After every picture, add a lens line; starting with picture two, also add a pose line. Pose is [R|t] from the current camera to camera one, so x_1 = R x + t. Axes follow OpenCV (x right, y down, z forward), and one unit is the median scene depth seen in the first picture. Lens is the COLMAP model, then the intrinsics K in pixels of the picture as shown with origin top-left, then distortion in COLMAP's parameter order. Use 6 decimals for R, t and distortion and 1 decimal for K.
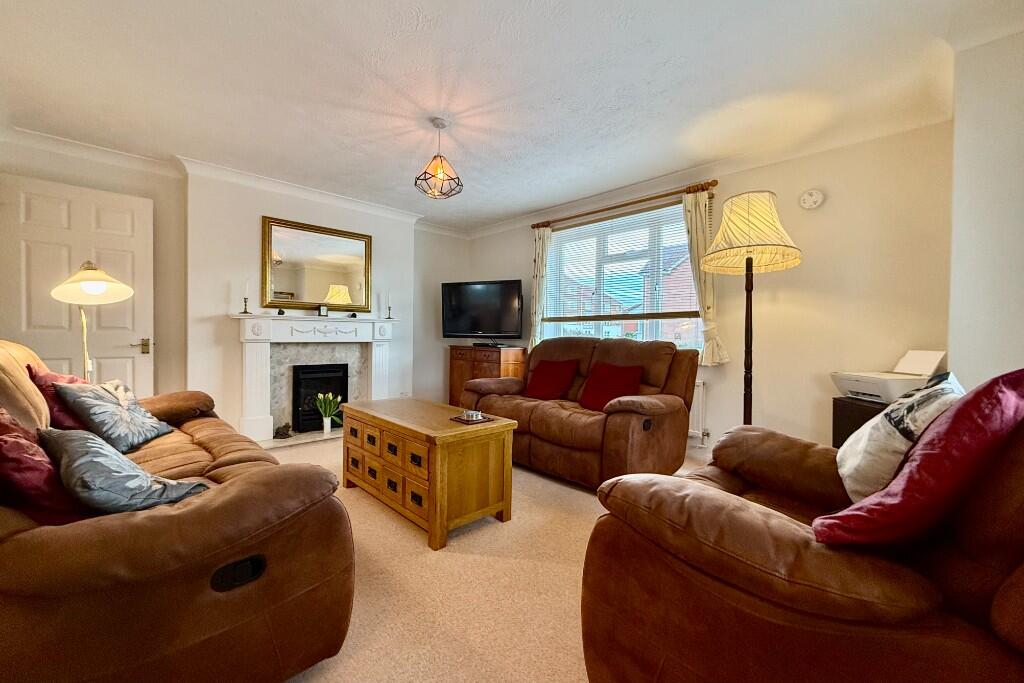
lens RADIAL K [[410.1, 0, 518.9], [0, 410.1, 340.4], [0, 0, 1]] dist [0.001079, -0.000080]
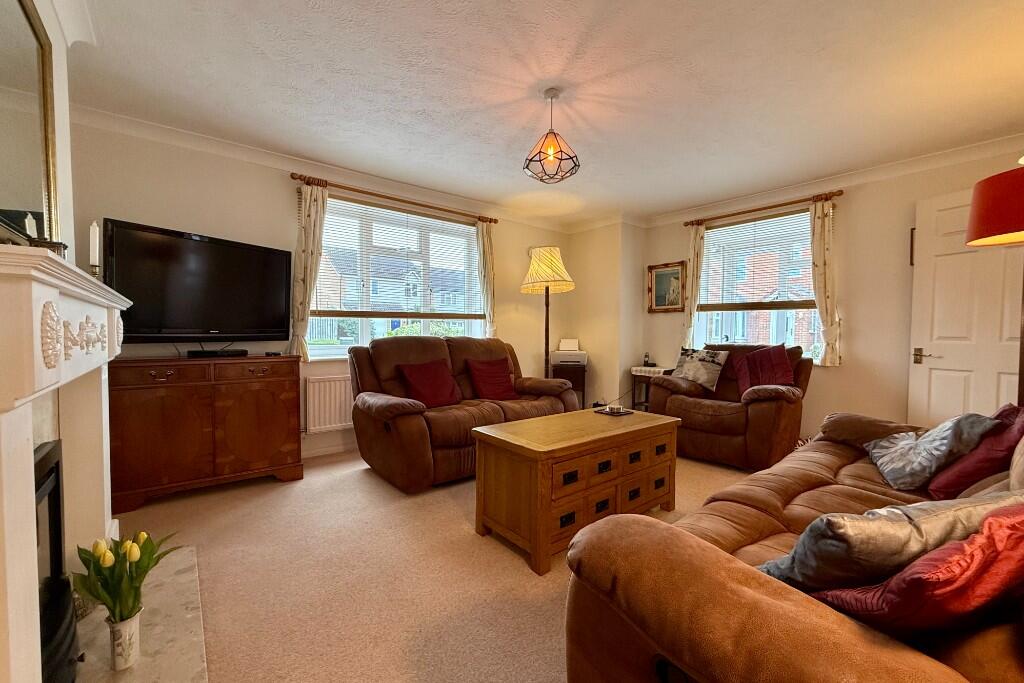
lens RADIAL K [[410.1, 0, 517.1], [0, 410.1, 338.4], [0, 0, 1]] dist [0.001079, -0.000080]
pose [[0.094292, -0.020202, 0.995340, -0.906552], [0.014490, 0.999716, 0.018918, -0.020949], [-0.995439, 0.012639, 0.094558, 0.834148]]
